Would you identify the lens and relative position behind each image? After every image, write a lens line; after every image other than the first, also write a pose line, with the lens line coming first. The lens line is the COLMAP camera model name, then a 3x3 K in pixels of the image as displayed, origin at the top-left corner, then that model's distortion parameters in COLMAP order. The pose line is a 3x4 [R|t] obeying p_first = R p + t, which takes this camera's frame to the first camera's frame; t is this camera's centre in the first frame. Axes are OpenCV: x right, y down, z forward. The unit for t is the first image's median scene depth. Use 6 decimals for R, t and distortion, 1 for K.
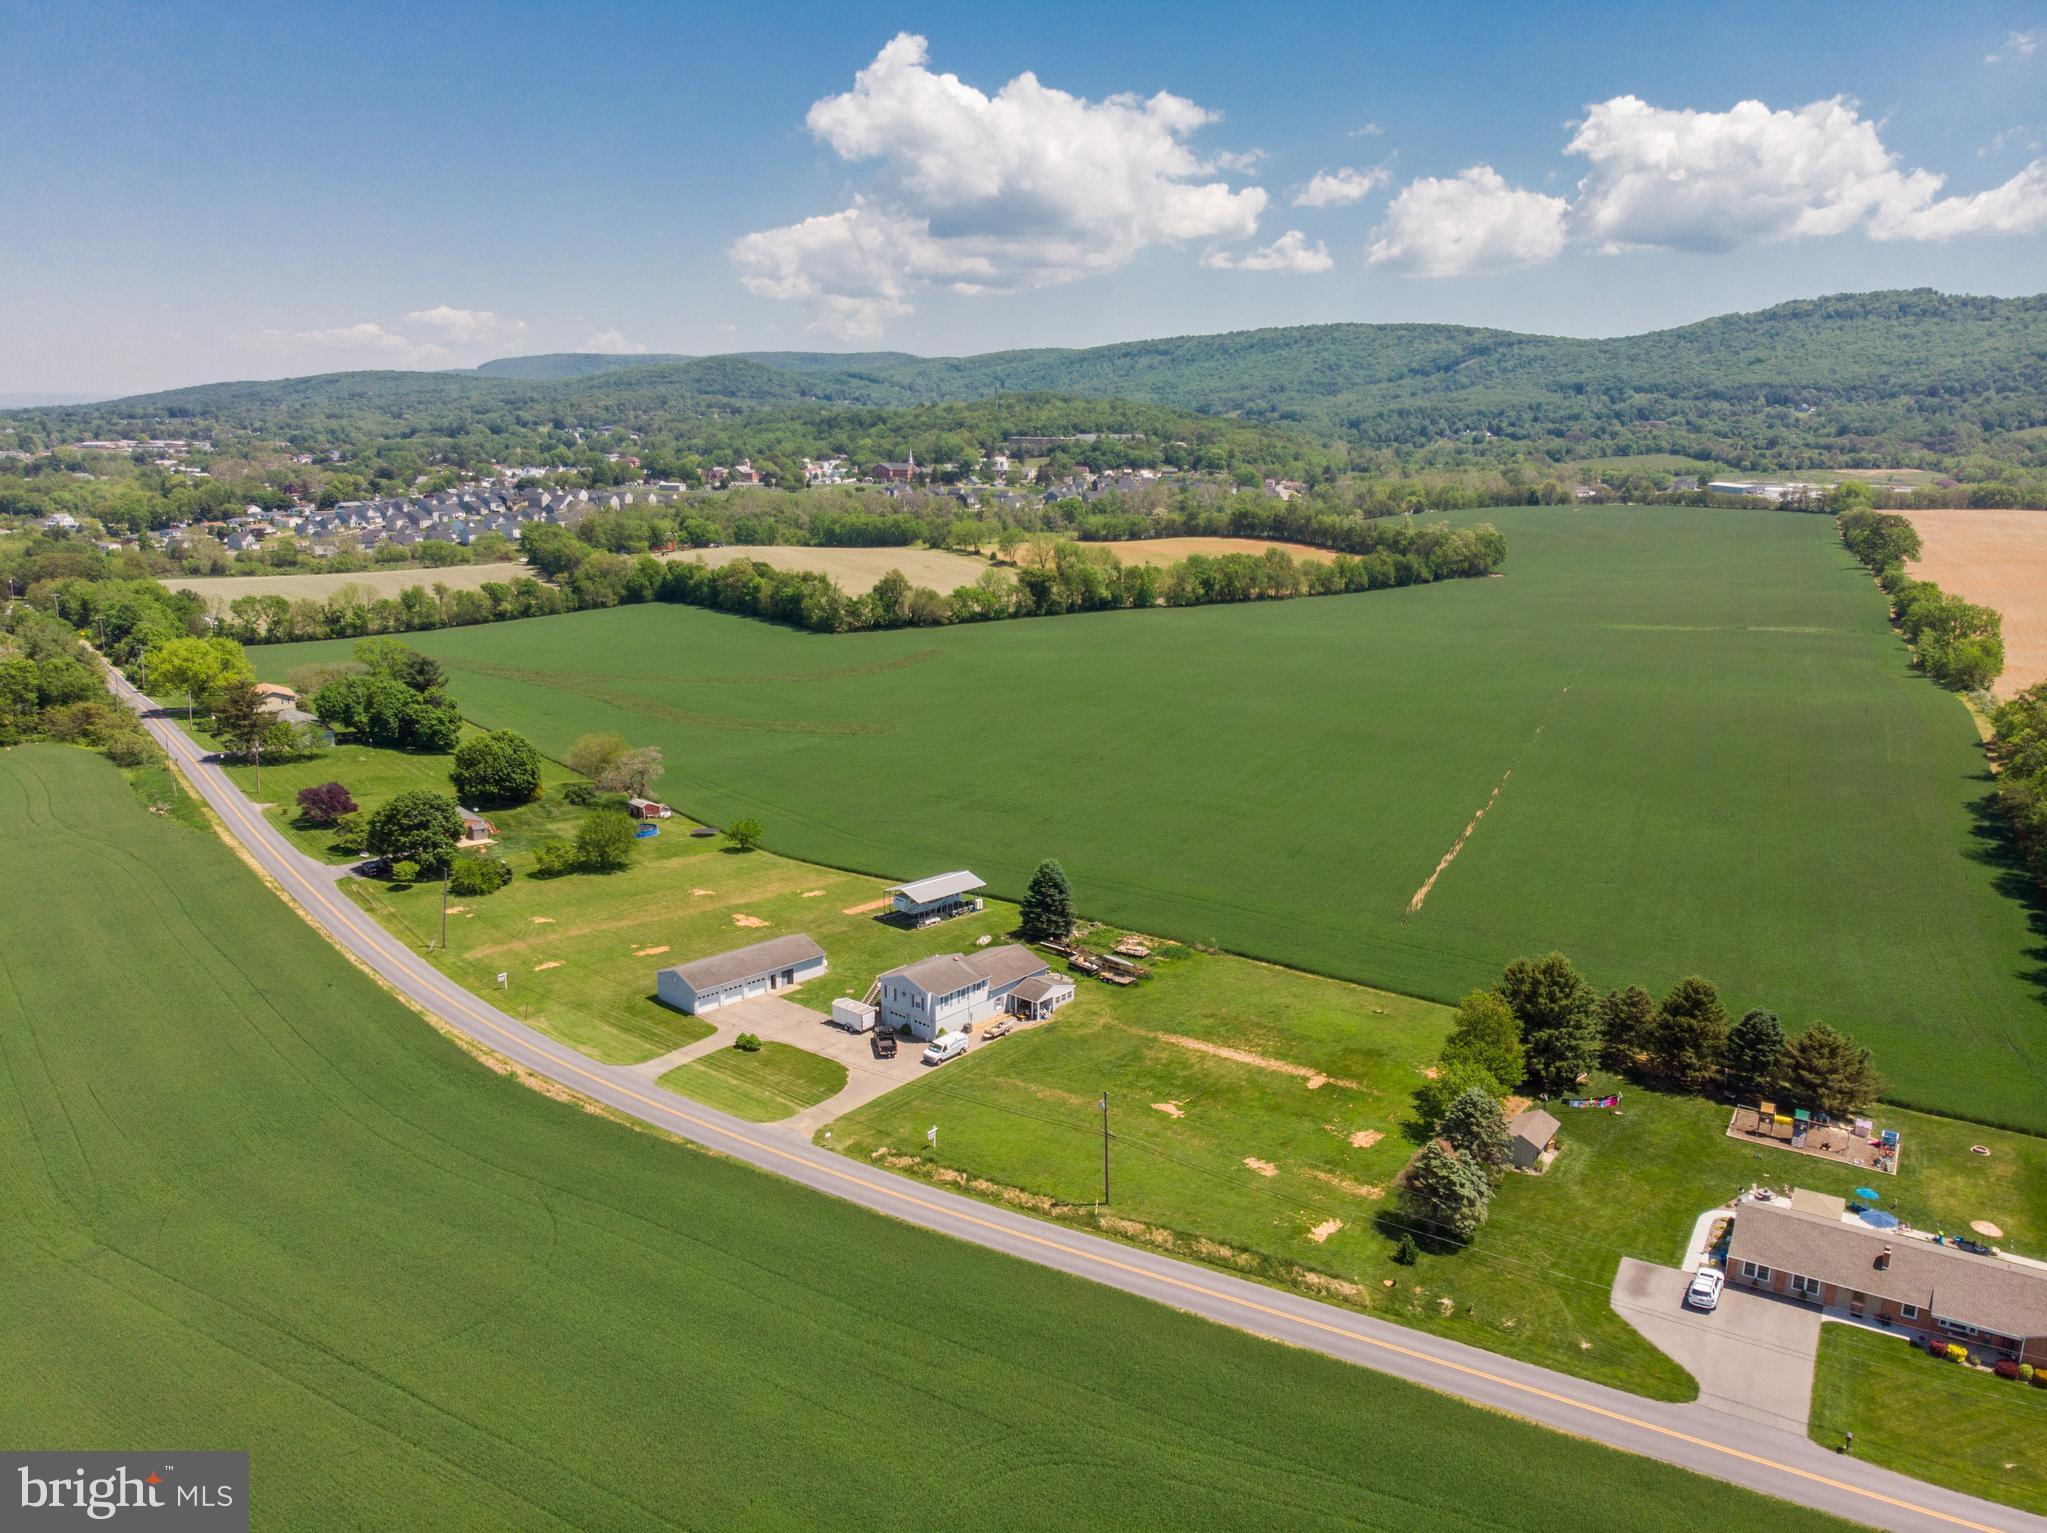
lens RADIAL K [[1519.9, 0, 1025.8], [0, 1519.9, 769.9], [0, 0, 1]] dist [-0.018296, 0.037436]
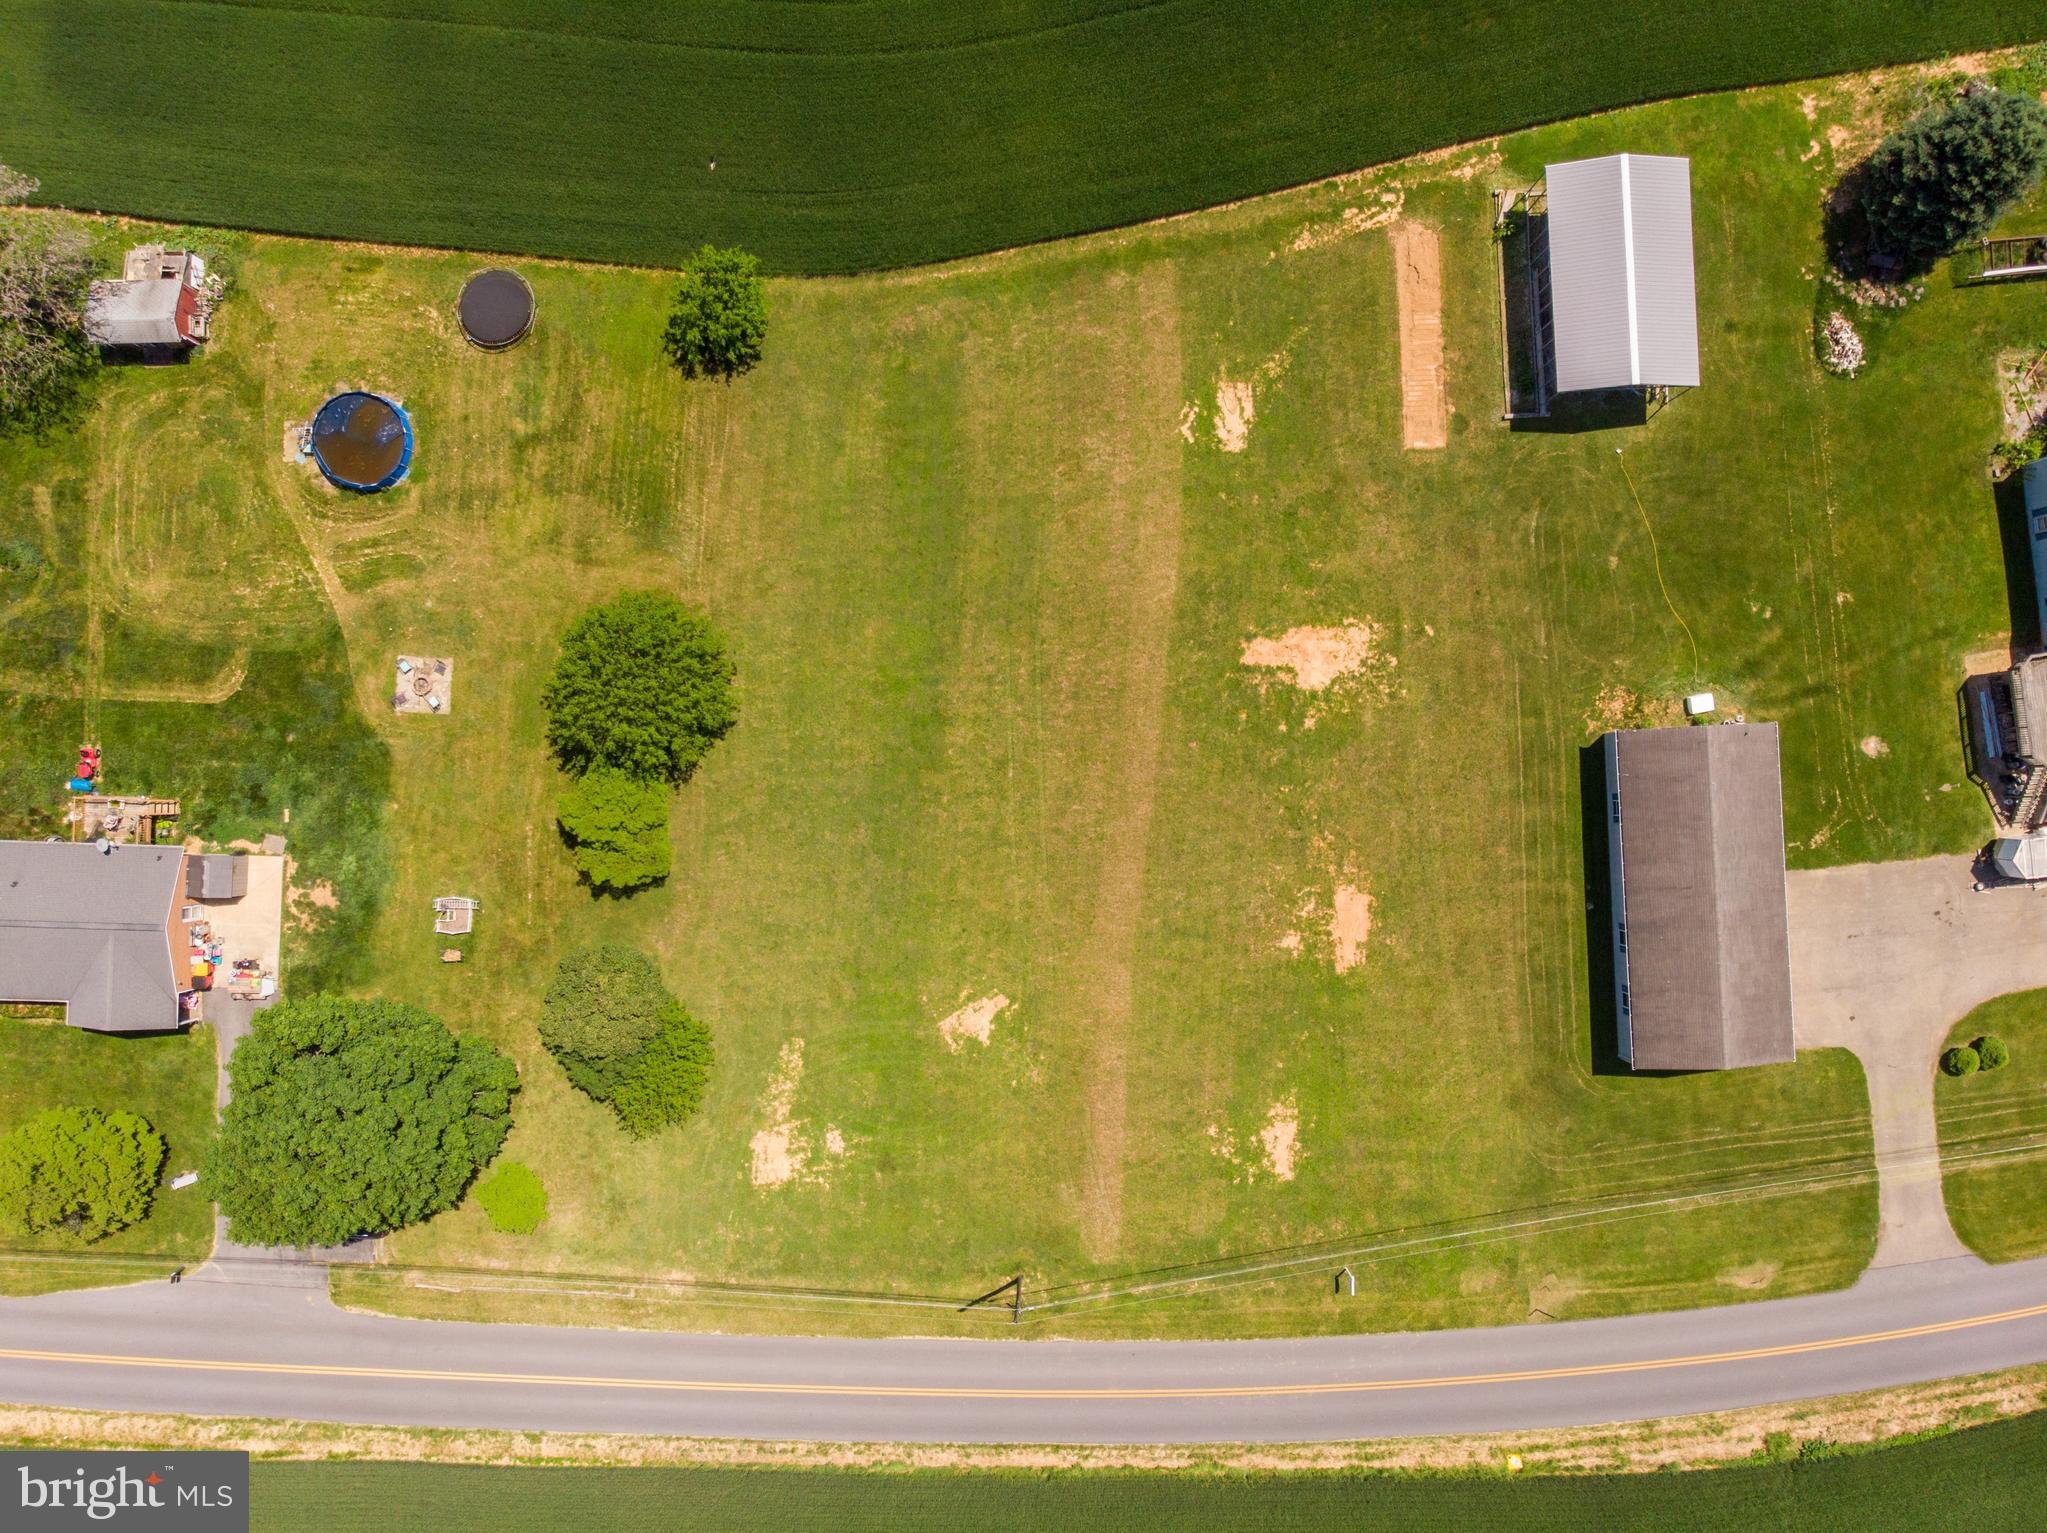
lens RADIAL K [[1519.9, 0, 1025.8], [0, 1519.9, 769.9], [0, 0, 1]] dist [-0.018296, 0.037436]
pose [[0.663009, -0.748606, -0.003014, -0.022585], [0.176721, 0.152600, 0.972360, -0.027182], [-0.727454, -0.645216, 0.233469, 0.083356]]
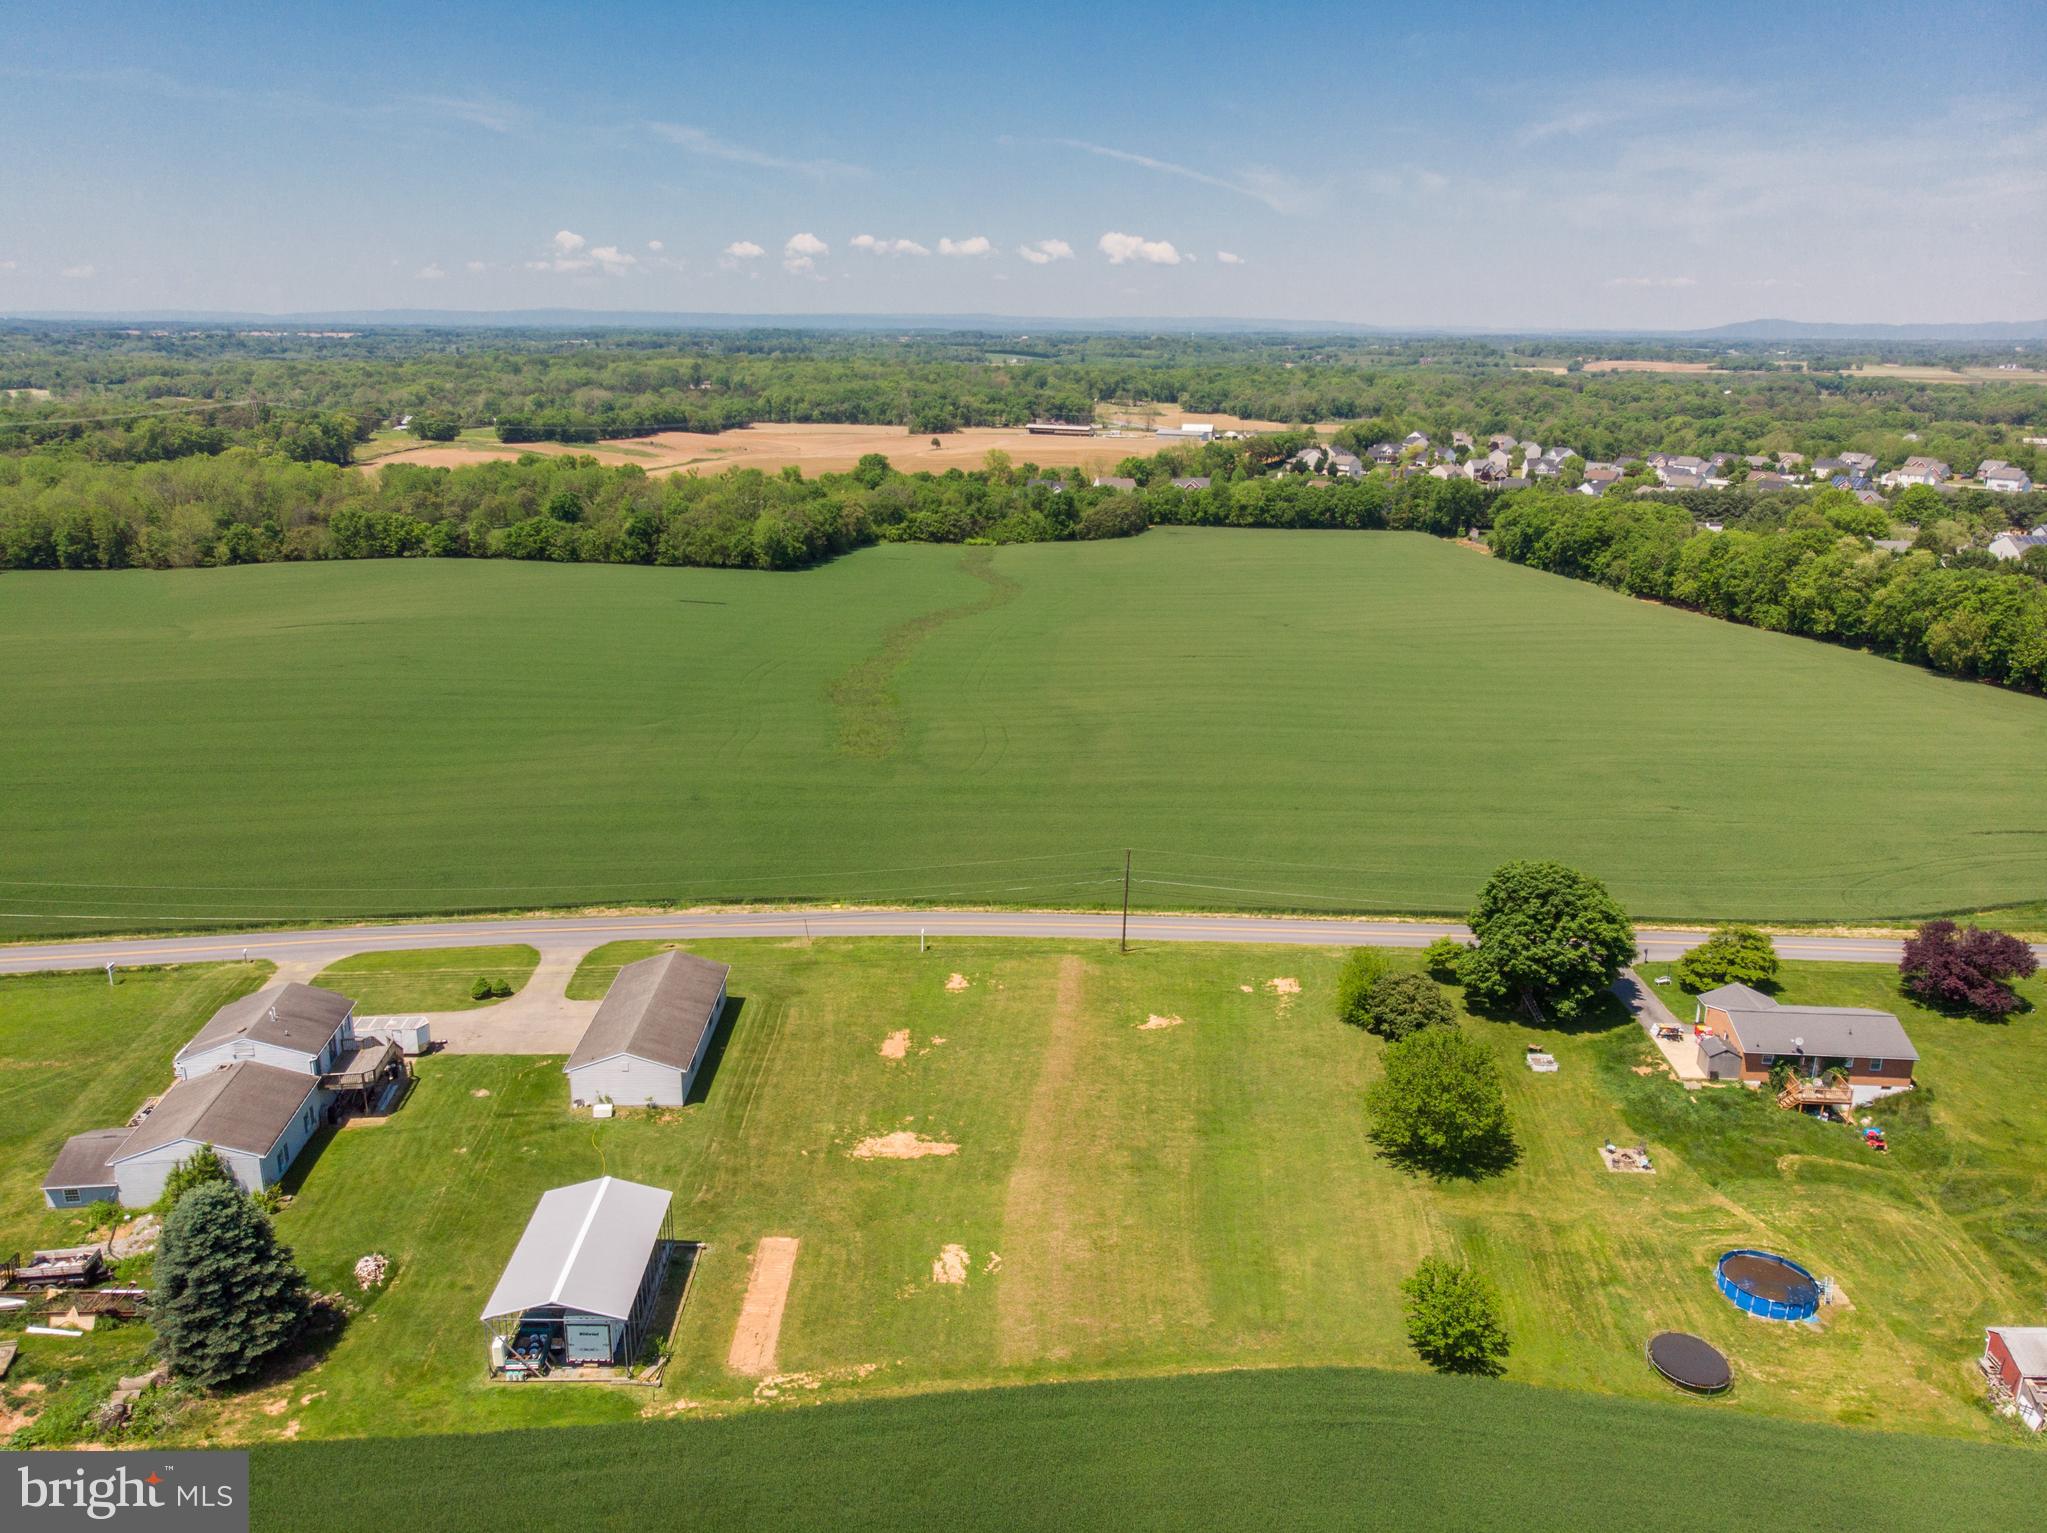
lens RADIAL K [[1519.9, 0, 1025.8], [0, 1519.9, 769.9], [0, 0, 1]] dist [-0.018296, 0.037436]
pose [[-0.683574, 0.192527, -0.704031, 0.010764], [-0.183141, 0.888481, 0.420786, -0.020334], [0.706531, 0.416575, -0.572083, 0.112143]]
